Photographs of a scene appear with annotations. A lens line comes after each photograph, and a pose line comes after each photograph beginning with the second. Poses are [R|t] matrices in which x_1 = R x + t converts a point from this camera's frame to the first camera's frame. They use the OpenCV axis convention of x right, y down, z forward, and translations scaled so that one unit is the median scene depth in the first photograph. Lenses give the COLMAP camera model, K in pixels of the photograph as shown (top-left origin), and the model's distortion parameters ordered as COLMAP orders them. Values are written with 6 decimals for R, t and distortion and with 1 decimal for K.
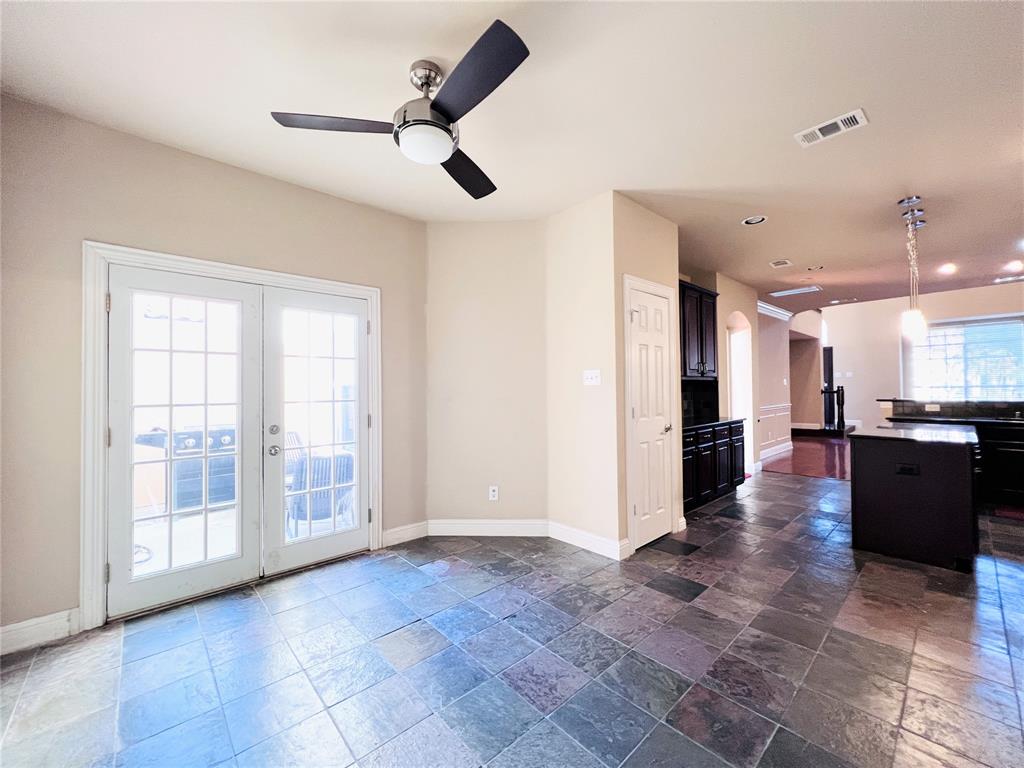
lens RADIAL K [[412.5, 0, 508.4], [0, 412.5, 381.5], [0, 0, 1]] dist [-0.001463, 0.000691]
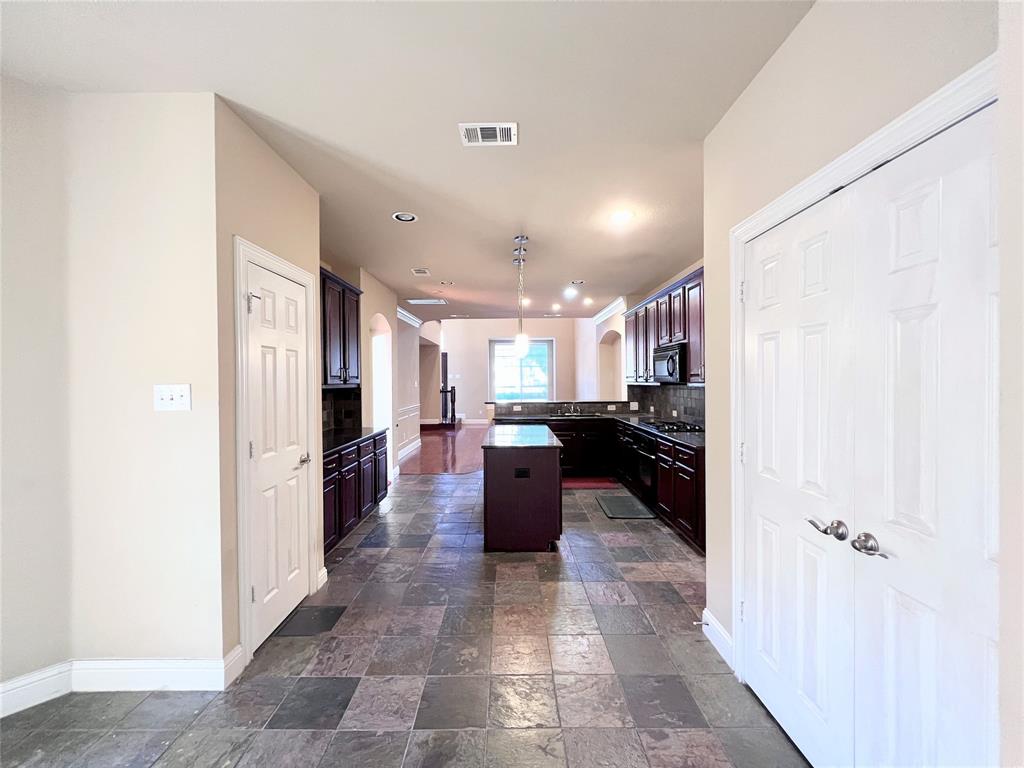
lens RADIAL K [[412.5, 0, 510.3], [0, 412.5, 385.6], [0, 0, 1]] dist [-0.001463, 0.000691]
pose [[0.668795, -0.001808, 0.743445, 0.070946], [-0.015691, 0.999740, 0.016547, -0.035772], [-0.743281, -0.022732, 0.668593, 0.197816]]
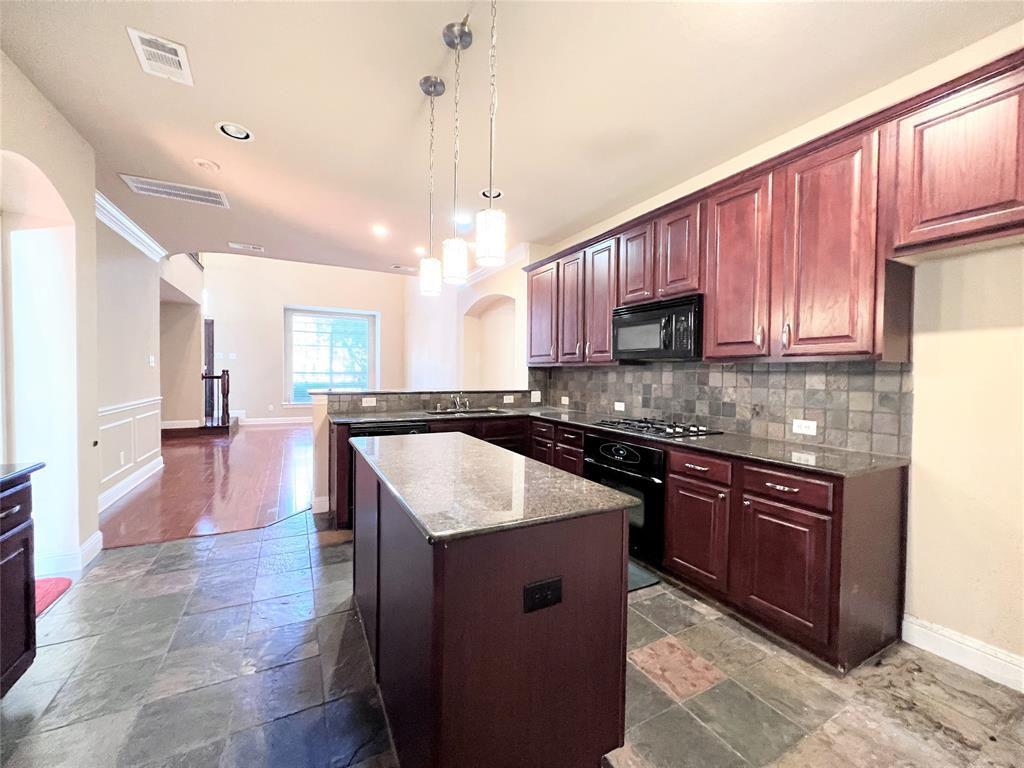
lens RADIAL K [[412.5, 0, 512.1], [0, 412.5, 384.0], [0, 0, 1]] dist [-0.001463, 0.000691]
pose [[0.242389, -0.010878, 0.970118, 0.437141], [-0.036084, 0.999144, 0.020219, 0.006256], [-0.969508, -0.039906, 0.241790, 0.702416]]
